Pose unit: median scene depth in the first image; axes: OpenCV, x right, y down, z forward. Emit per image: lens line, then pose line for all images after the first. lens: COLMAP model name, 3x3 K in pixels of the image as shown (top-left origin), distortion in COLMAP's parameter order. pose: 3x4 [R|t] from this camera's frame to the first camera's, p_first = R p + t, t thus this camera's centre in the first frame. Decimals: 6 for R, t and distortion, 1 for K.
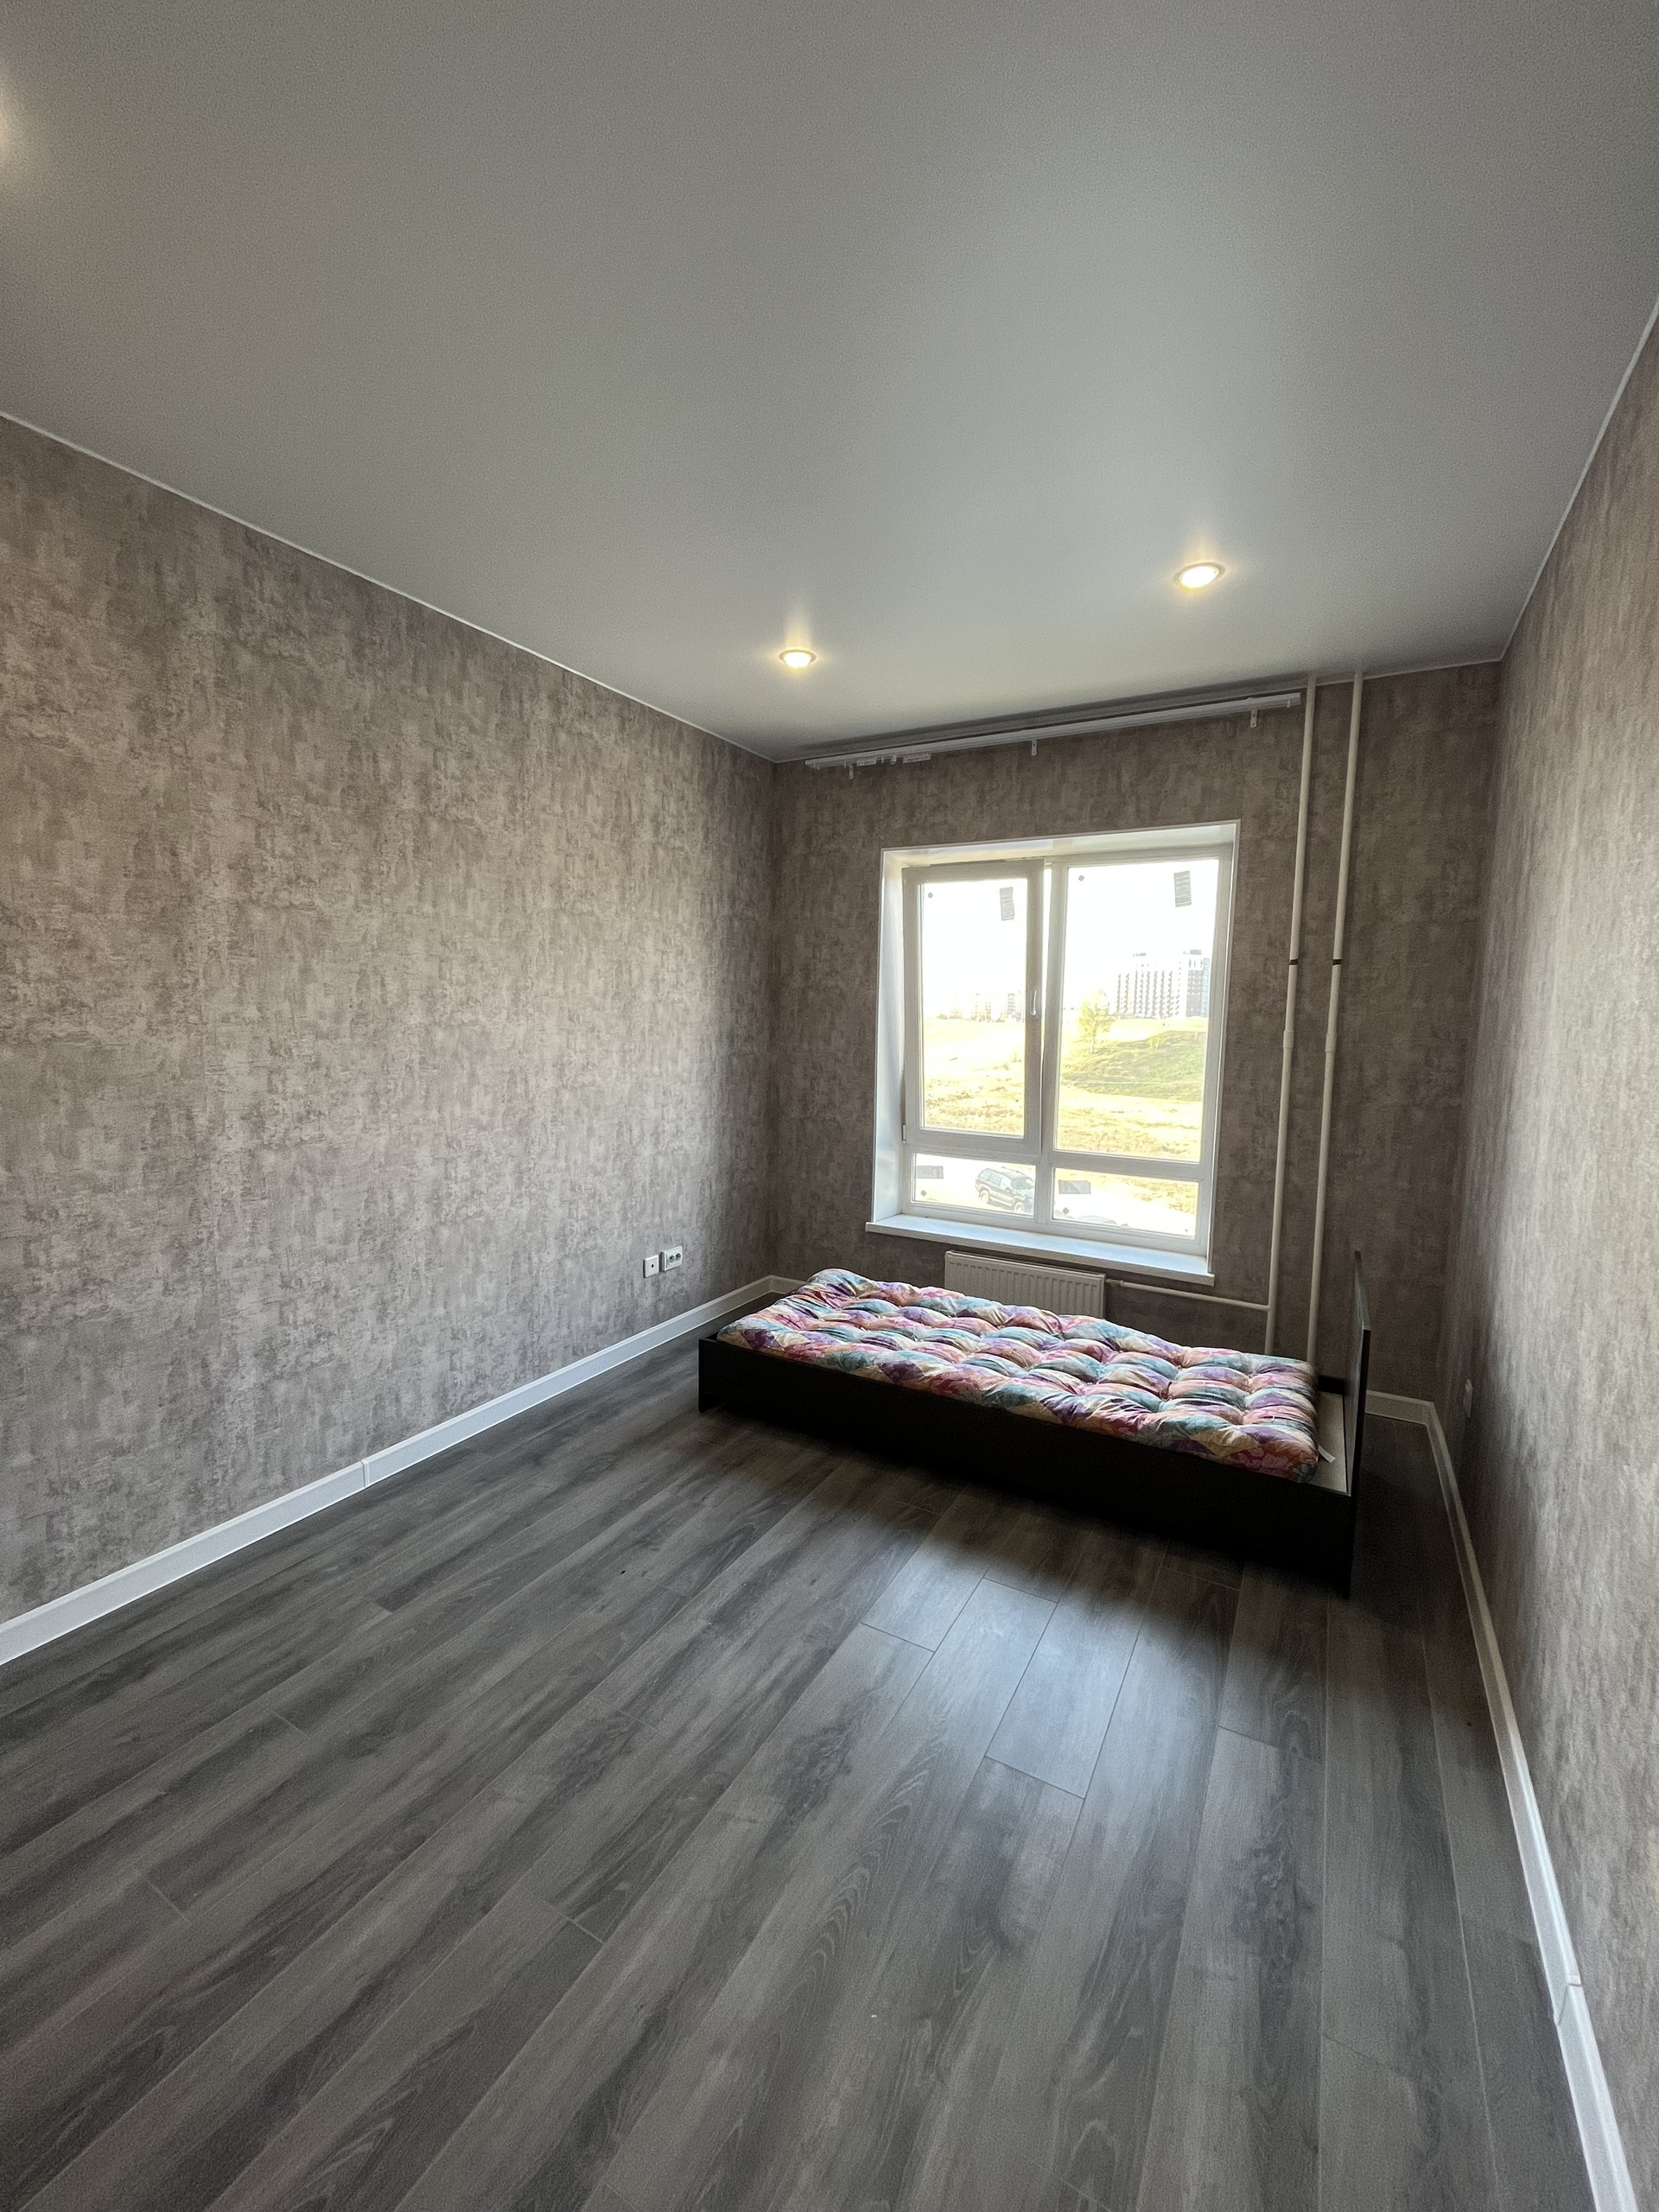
lens RADIAL K [[891.0, 0, 830.1], [0, 891.0, 1101.4], [0, 0, 1]] dist [-0.004090, -0.000767]
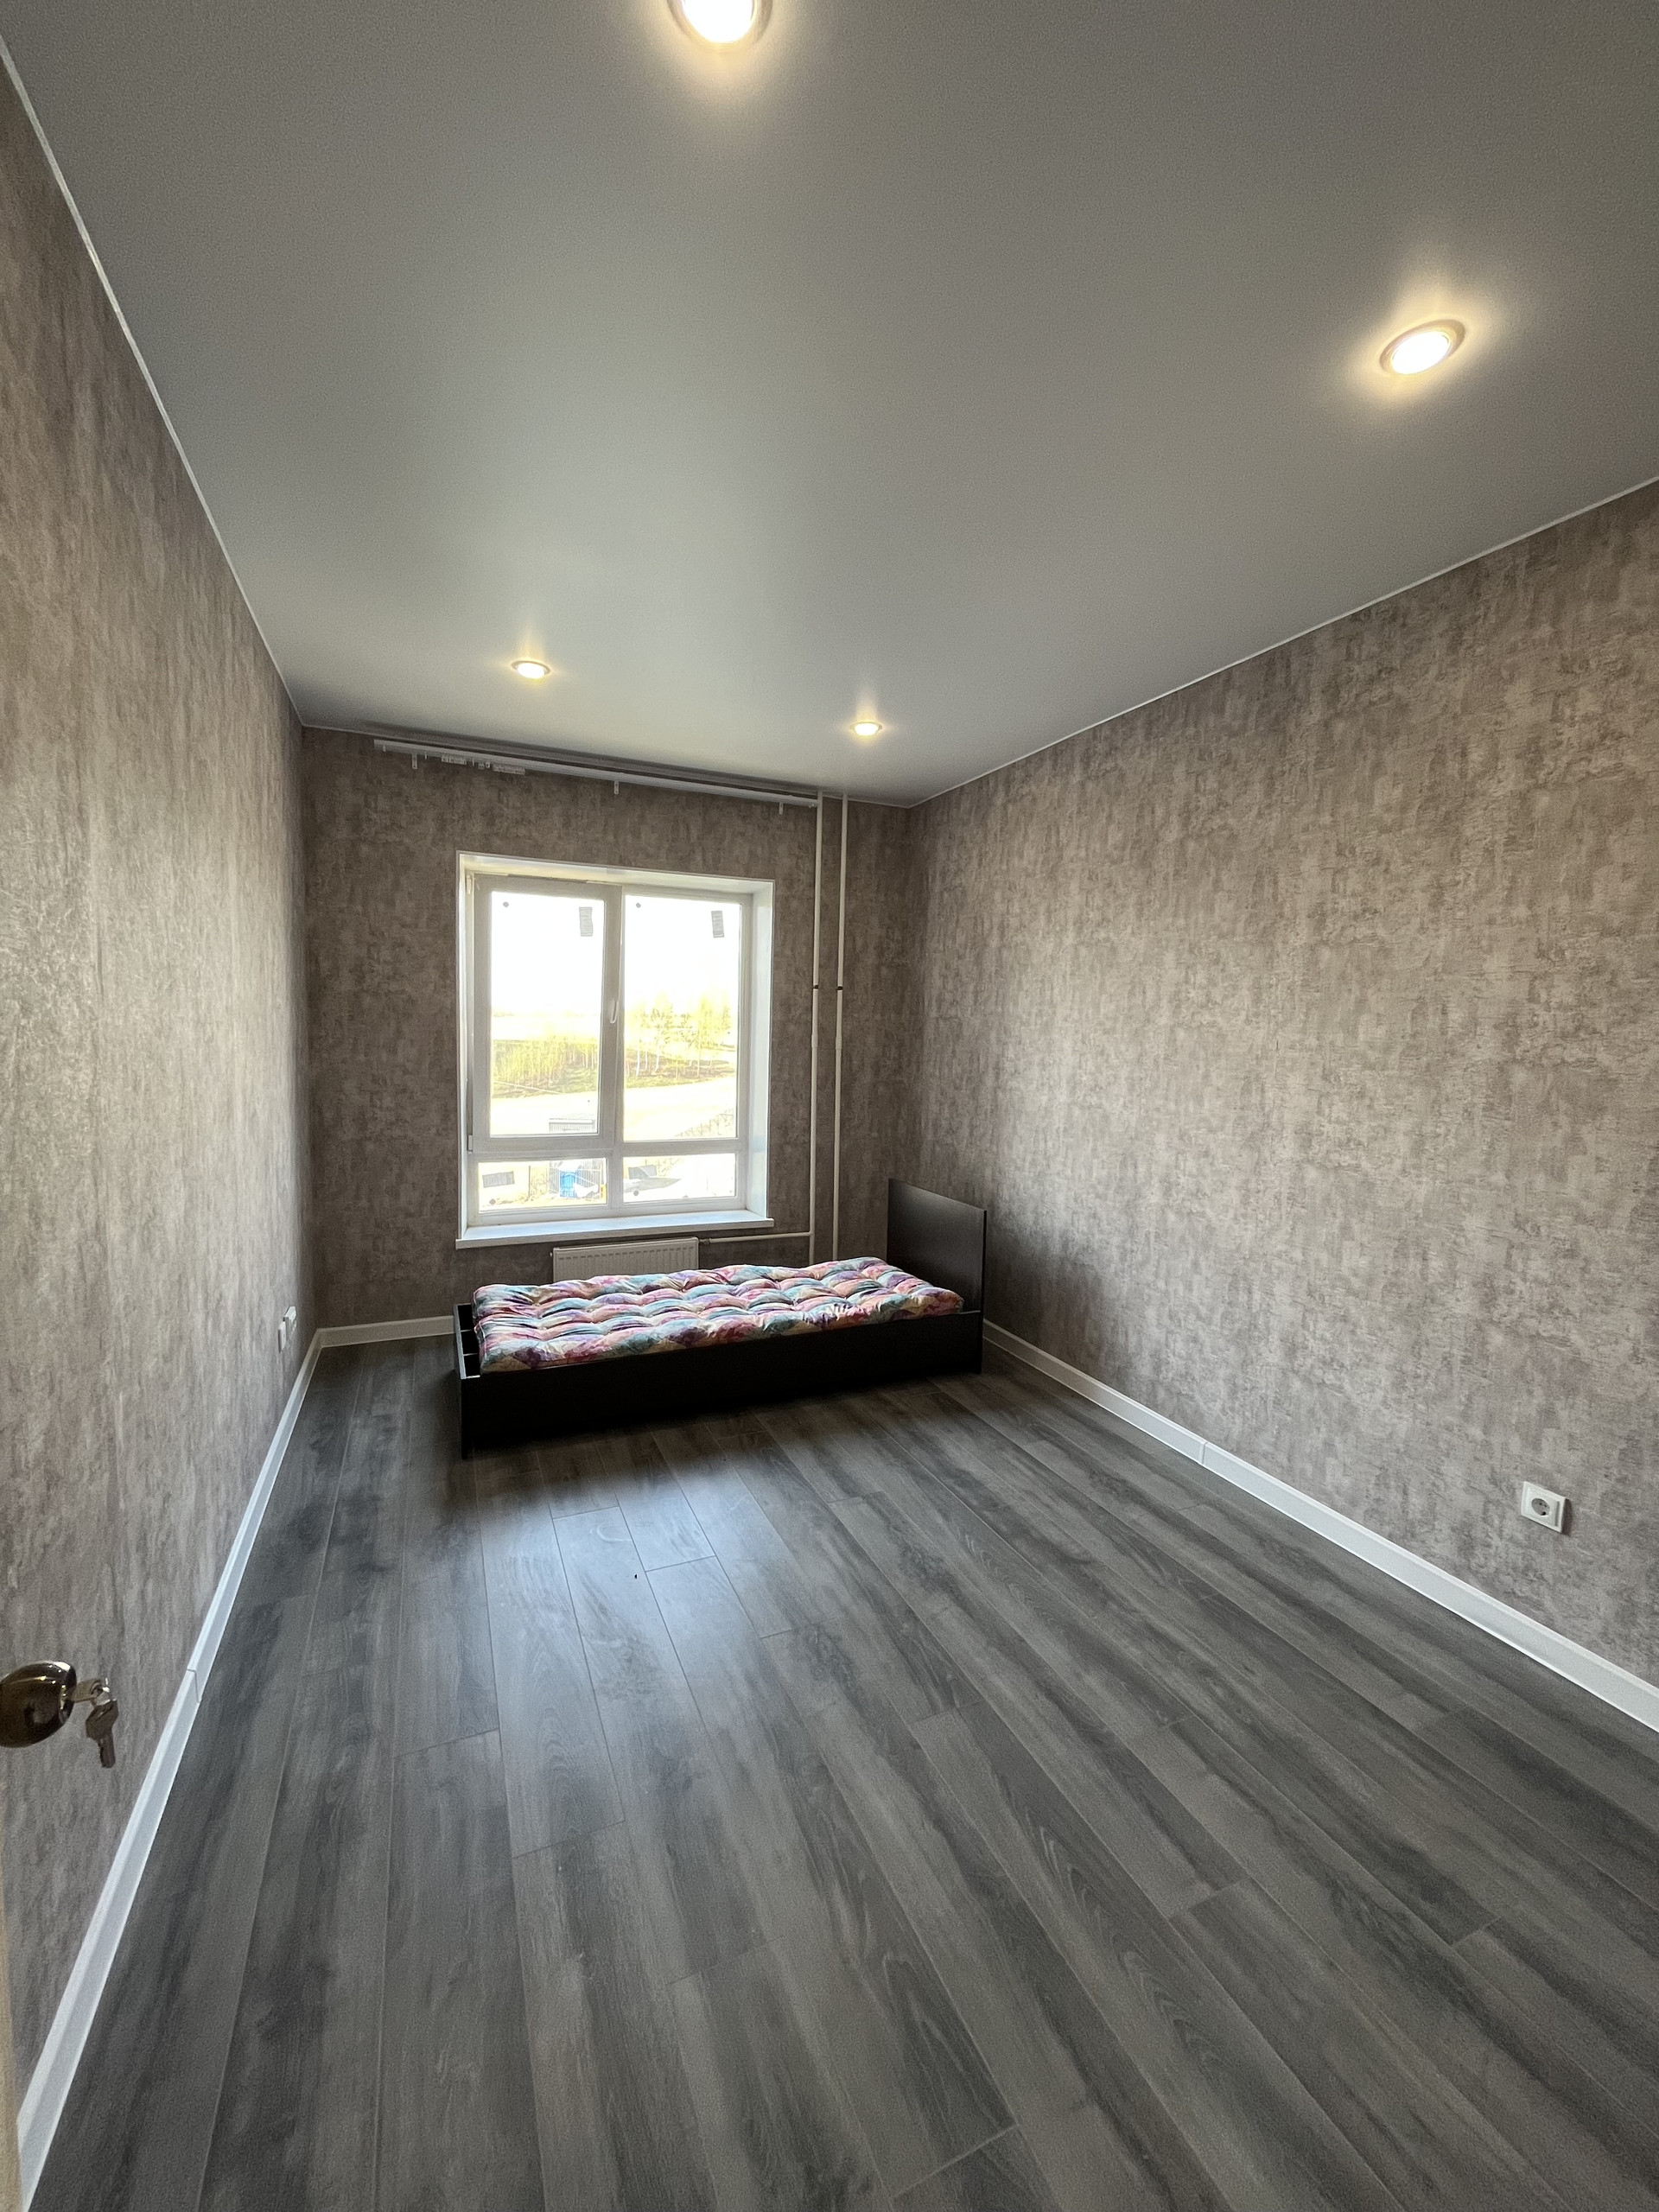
lens RADIAL K [[891.0, 0, 826.0], [0, 891.0, 1101.2], [0, 0, 1]] dist [-0.004090, -0.000767]
pose [[0.597022, -0.070303, 0.799139, -0.587528], [0.070352, 0.996903, 0.035142, -0.022023], [-0.799134, 0.035241, 0.600119, 0.131444]]
